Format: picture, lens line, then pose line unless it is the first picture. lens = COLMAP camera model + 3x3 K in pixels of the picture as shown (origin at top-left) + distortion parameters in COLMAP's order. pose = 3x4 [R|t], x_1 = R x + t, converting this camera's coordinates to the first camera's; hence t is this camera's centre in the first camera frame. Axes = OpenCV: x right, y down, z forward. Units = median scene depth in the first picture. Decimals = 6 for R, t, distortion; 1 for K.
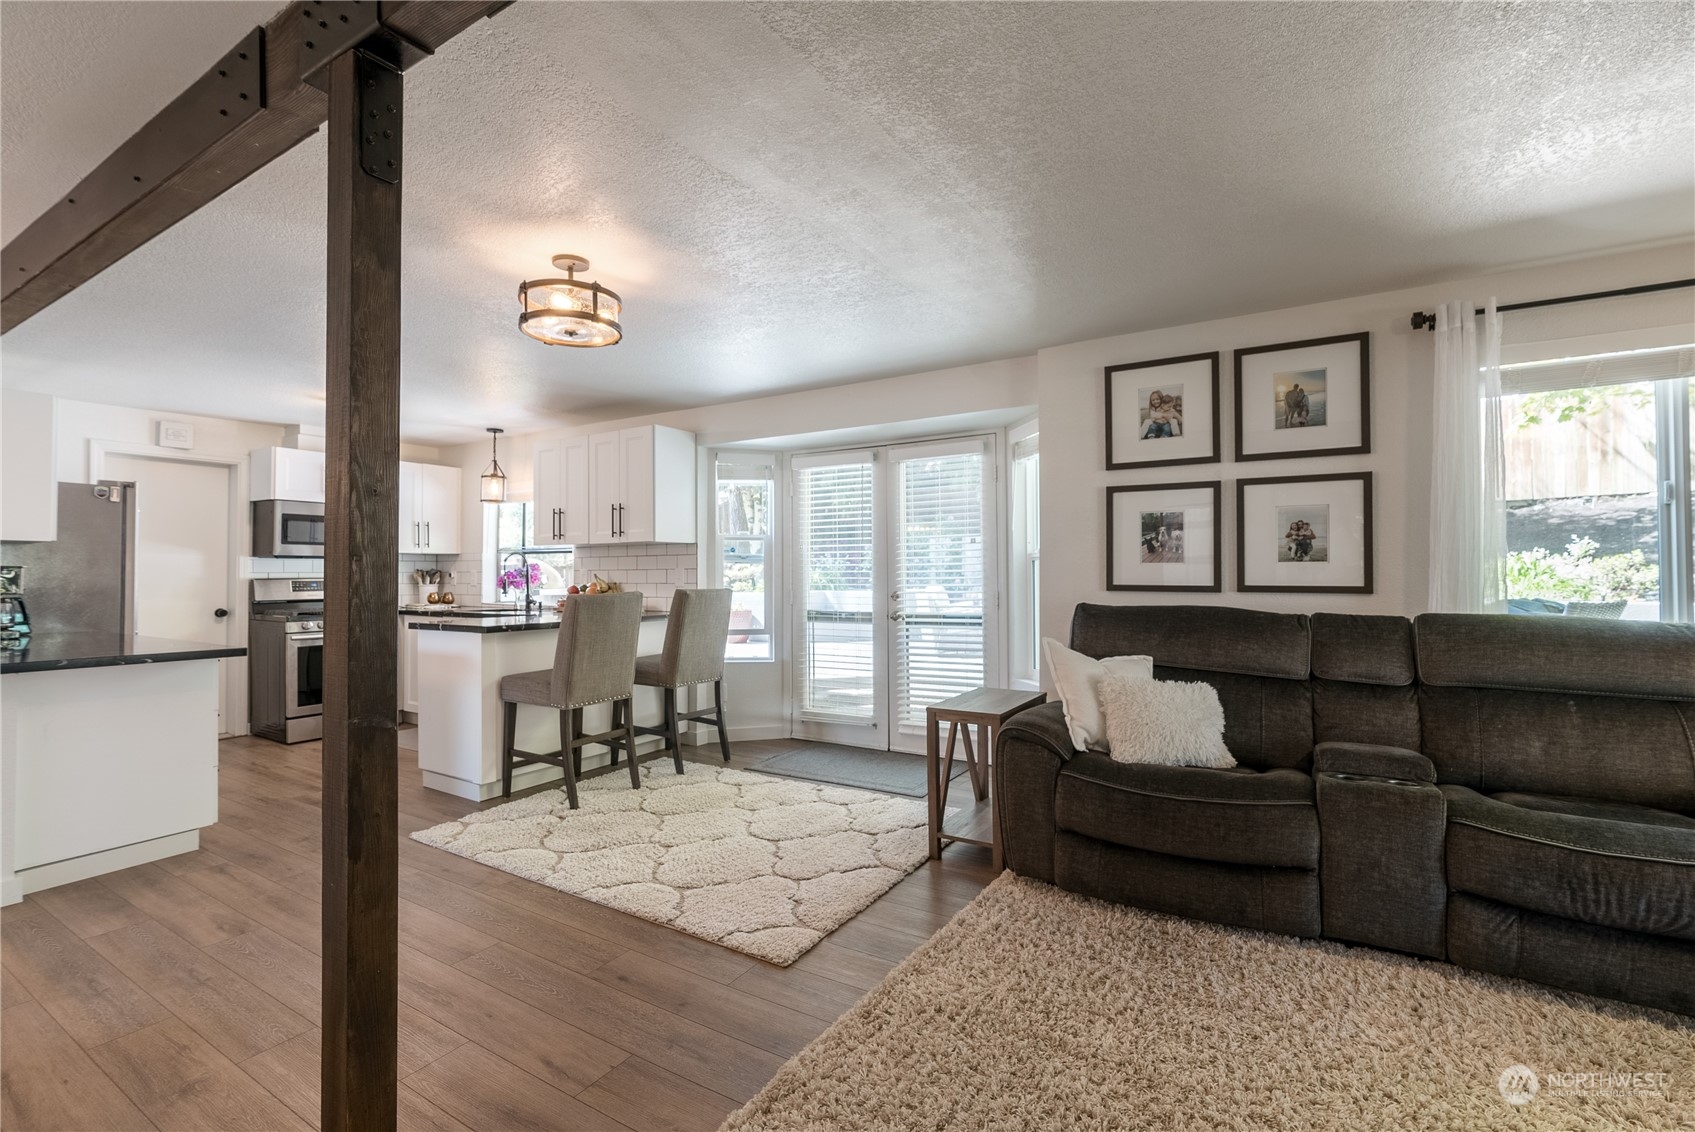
lens RADIAL K [[753.6, 0, 843.0], [0, 753.6, 555.2], [0, 0, 1]] dist [-0.002022, -0.000159]
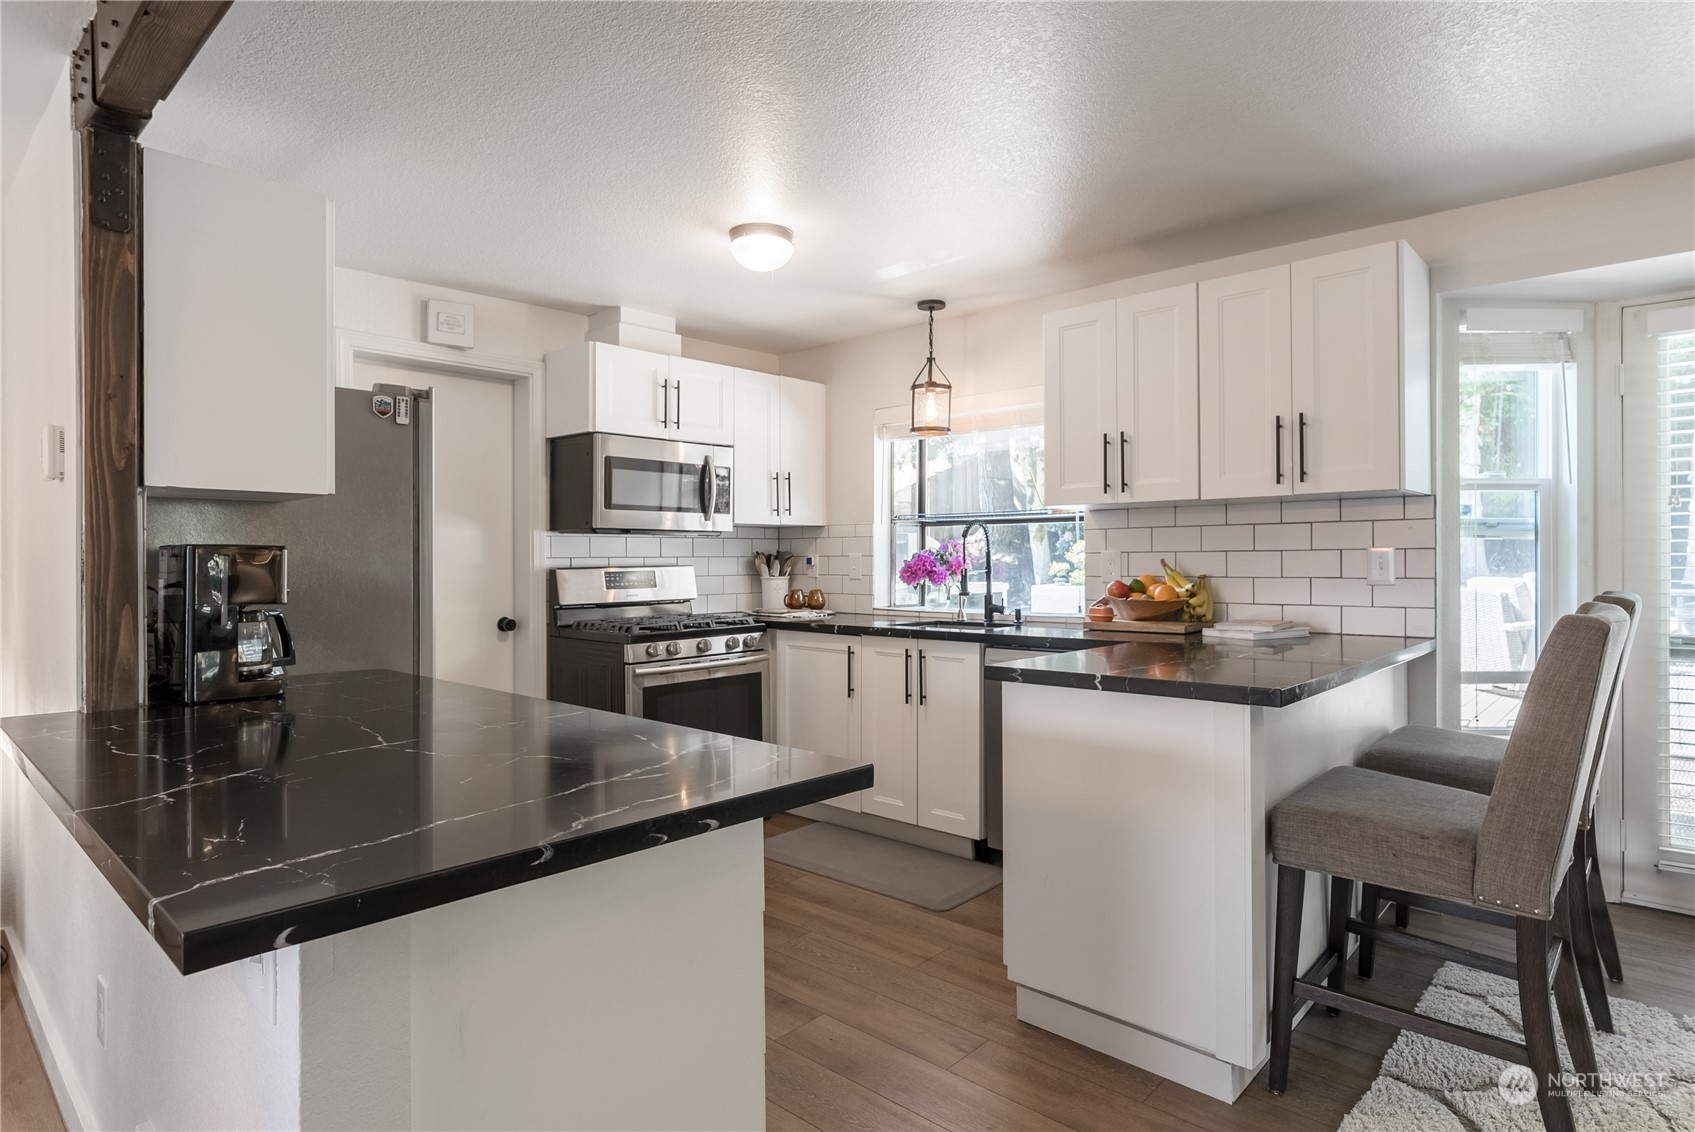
lens RADIAL K [[908.8, 0, 841.3], [0, 908.8, 551.5], [0, 0, 1]] dist [-0.001430, -0.001407]
pose [[0.982945, -0.003226, -0.183874, -0.458674], [0.006612, 0.999820, 0.017805, 0.007314], [0.183783, -0.018717, 0.982789, 0.357410]]
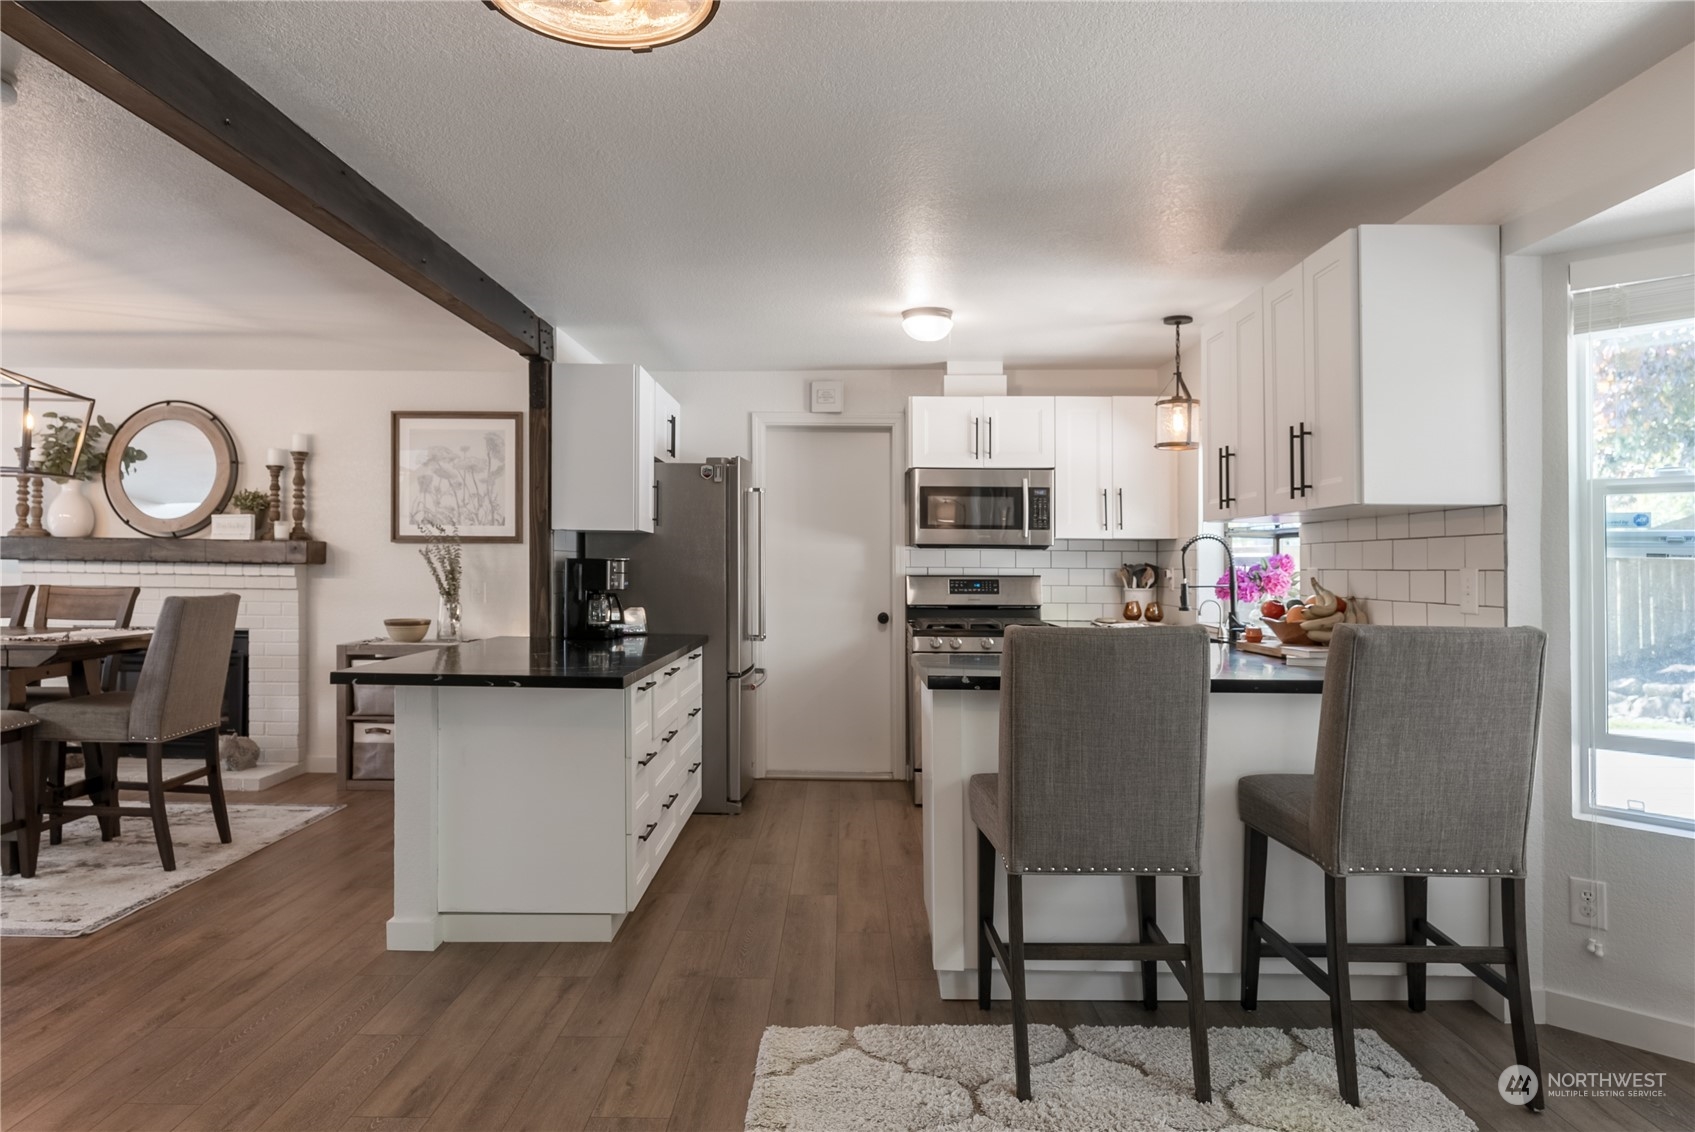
lens RADIAL K [[1061.7, 0, 833.8], [0, 1061.7, 553.5], [0, 0, 1]] dist [-0.009342, -0.003450]
pose [[0.515441, 0.000008, -0.856925, 0.097281], [0.010305, 0.999928, 0.006207, 0.002184], [0.856863, -0.012030, 0.515404, 0.417732]]
